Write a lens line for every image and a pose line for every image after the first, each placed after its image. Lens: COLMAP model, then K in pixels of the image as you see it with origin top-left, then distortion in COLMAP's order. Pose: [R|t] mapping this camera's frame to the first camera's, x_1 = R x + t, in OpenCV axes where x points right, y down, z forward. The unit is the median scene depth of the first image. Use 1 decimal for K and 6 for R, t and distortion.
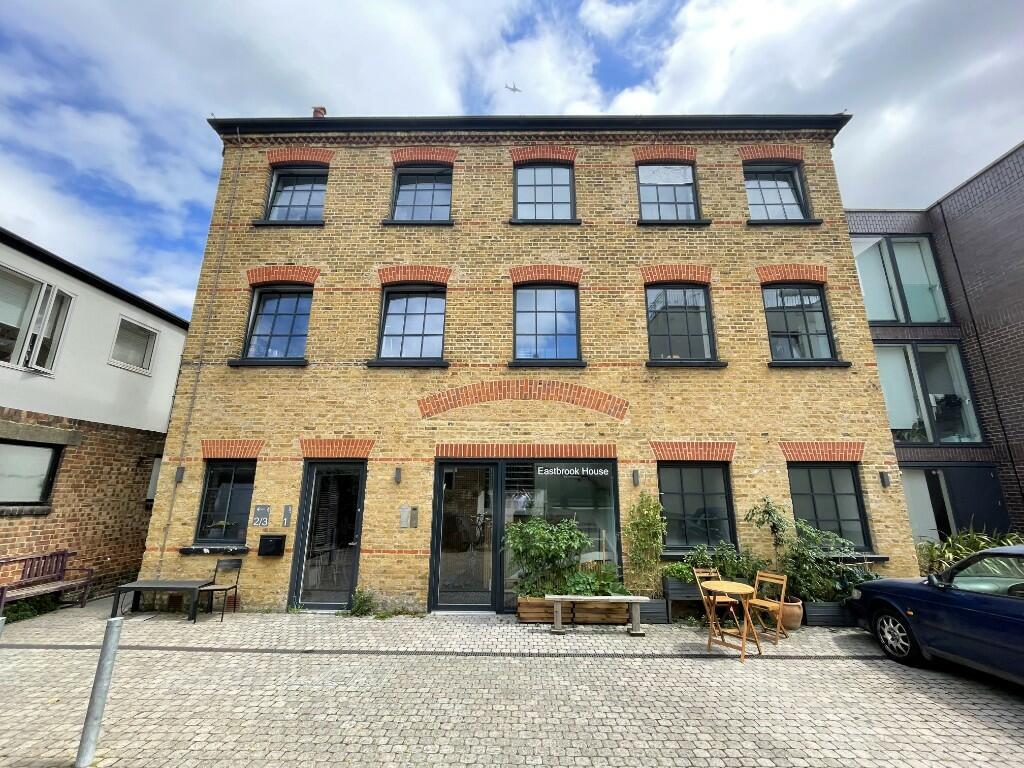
lens RADIAL K [[411.9, 0, 512.0], [0, 411.9, 384.0], [0, 0, 1]] dist [-0.001039, -0.000566]
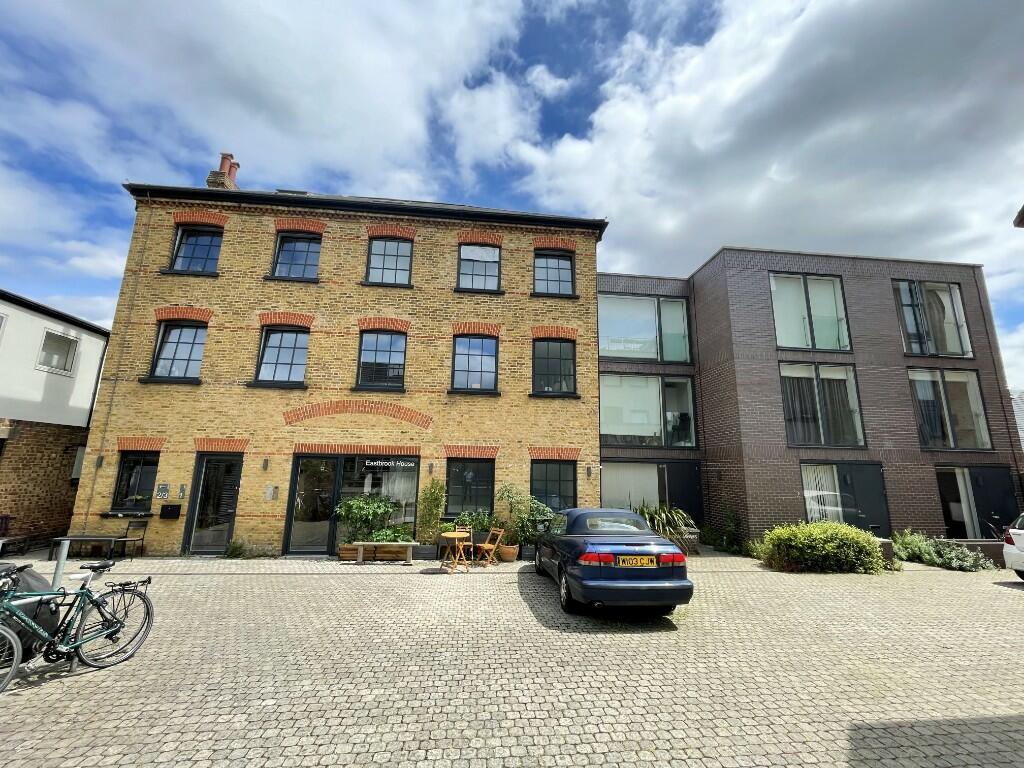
lens RADIAL K [[411.9, 0, 512.0], [0, 411.9, 384.0], [0, 0, 1]] dist [-0.001039, -0.000566]
pose [[0.993549, 0.035742, 0.107621, 0.387444], [-0.040938, 0.998080, 0.046470, -0.151317], [-0.105753, -0.050576, 0.993105, -0.476660]]
